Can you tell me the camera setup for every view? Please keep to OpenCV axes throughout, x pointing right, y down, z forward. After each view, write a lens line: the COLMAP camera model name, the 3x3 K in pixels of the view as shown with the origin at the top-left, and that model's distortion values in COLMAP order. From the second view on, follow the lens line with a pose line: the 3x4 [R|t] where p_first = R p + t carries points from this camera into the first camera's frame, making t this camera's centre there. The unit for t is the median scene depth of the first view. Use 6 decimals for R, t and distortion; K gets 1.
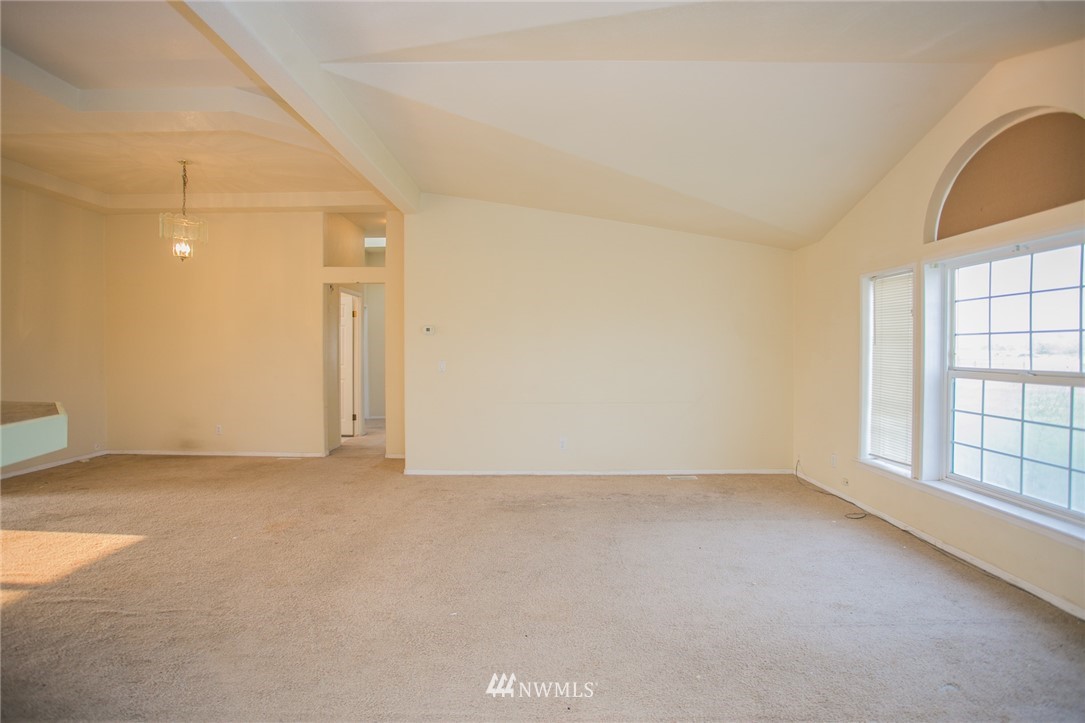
lens RADIAL K [[530.4, 0, 540.2], [0, 530.4, 358.7], [0, 0, 1]] dist [-0.062179, 0.027153]
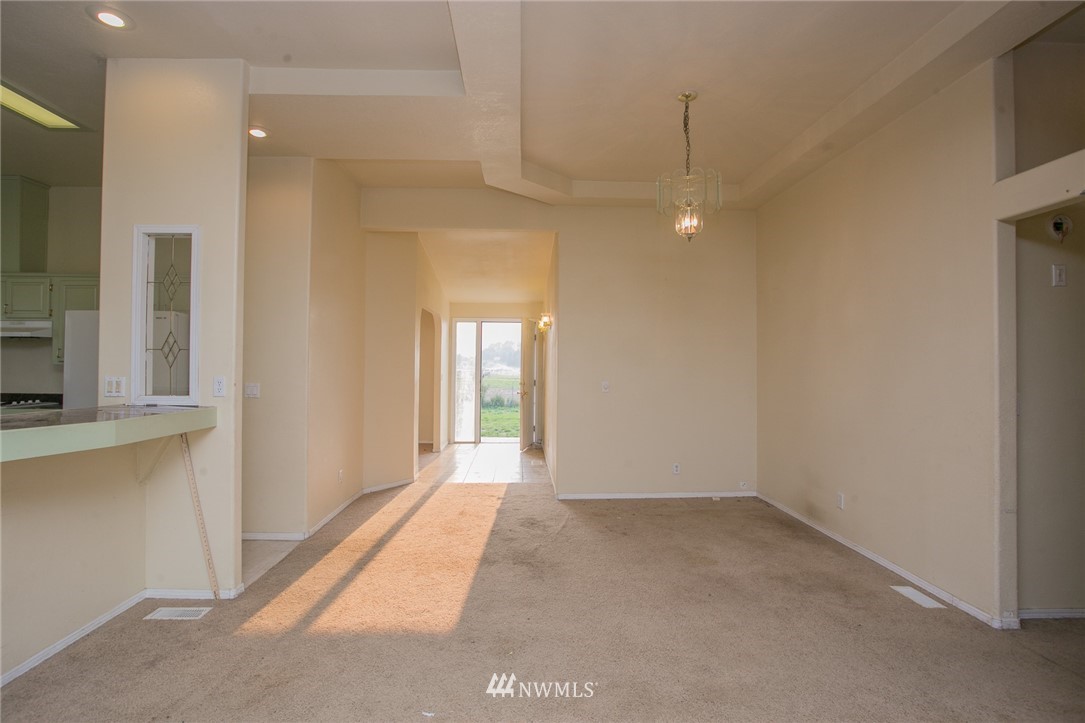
lens RADIAL K [[530.4, 0, 540.2], [0, 530.4, 358.7], [0, 0, 1]] dist [-0.062179, 0.027153]
pose [[0.050141, -0.014869, -0.998631, -0.016350], [-0.023180, 0.999603, -0.016047, -0.019837], [0.998473, 0.023953, 0.049777, 0.780357]]
